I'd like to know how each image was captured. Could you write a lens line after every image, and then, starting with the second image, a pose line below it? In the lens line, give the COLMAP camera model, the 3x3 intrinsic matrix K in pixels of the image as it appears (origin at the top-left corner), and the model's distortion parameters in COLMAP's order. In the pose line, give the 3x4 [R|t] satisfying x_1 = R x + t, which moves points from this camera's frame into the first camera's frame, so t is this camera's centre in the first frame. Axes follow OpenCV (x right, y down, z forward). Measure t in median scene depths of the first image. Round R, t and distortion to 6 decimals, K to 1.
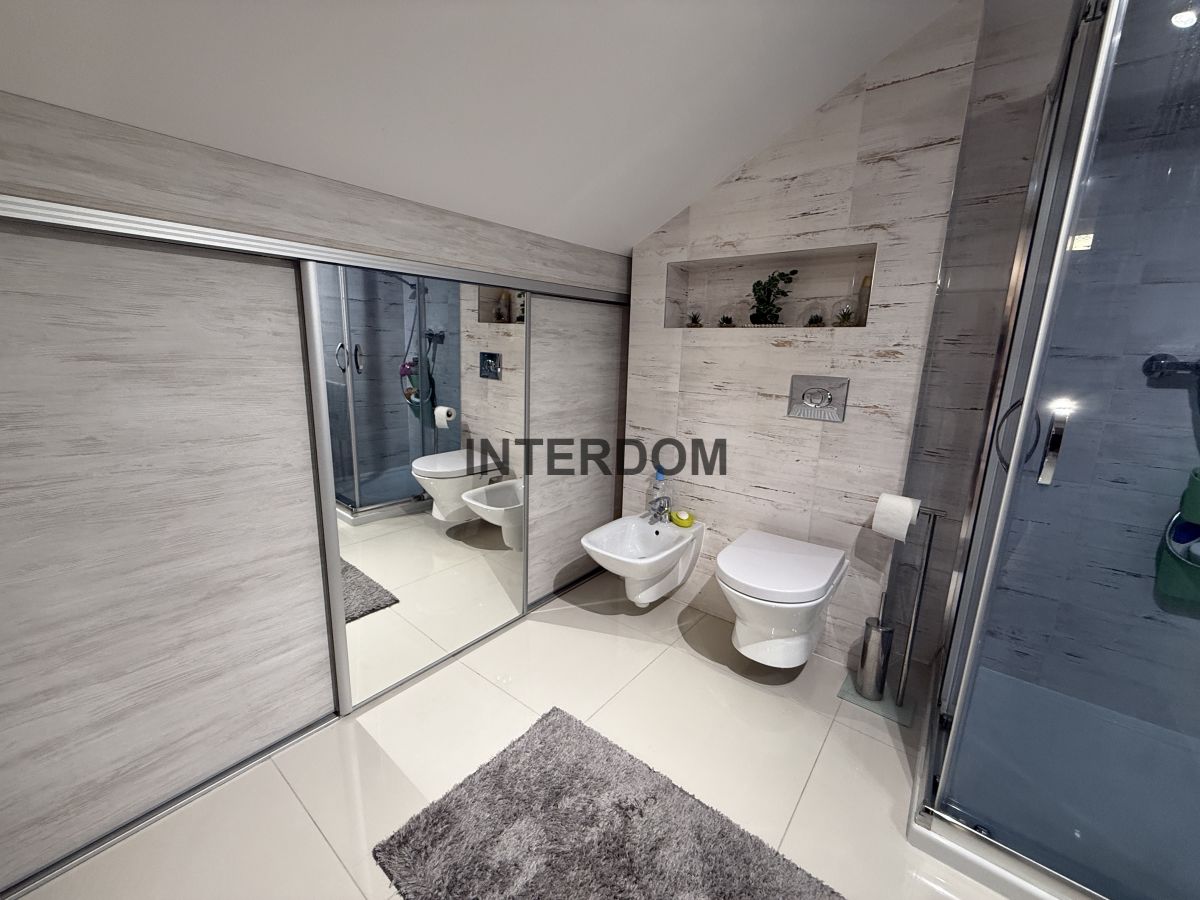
lens RADIAL K [[477.0, 0, 596.9], [0, 477.0, 448.8], [0, 0, 1]] dist [-0.001572, 0.000355]
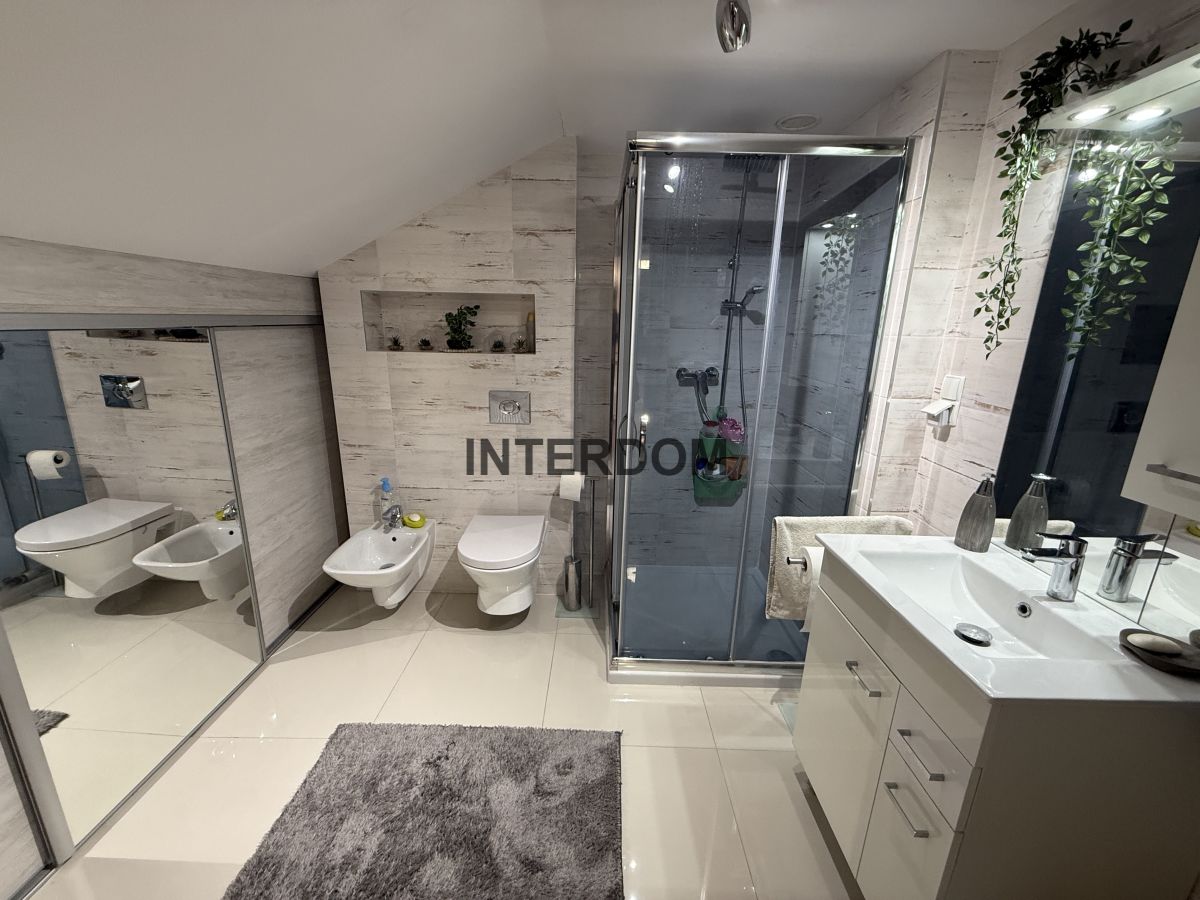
lens RADIAL K [[477.0, 0, 598.0], [0, 477.0, 447.7], [0, 0, 1]] dist [-0.001572, 0.000355]
pose [[0.785345, -0.166928, 0.596128, -0.152873], [0.128446, 0.985942, 0.106868, -0.109817], [-0.605586, -0.007358, 0.795746, -0.196426]]
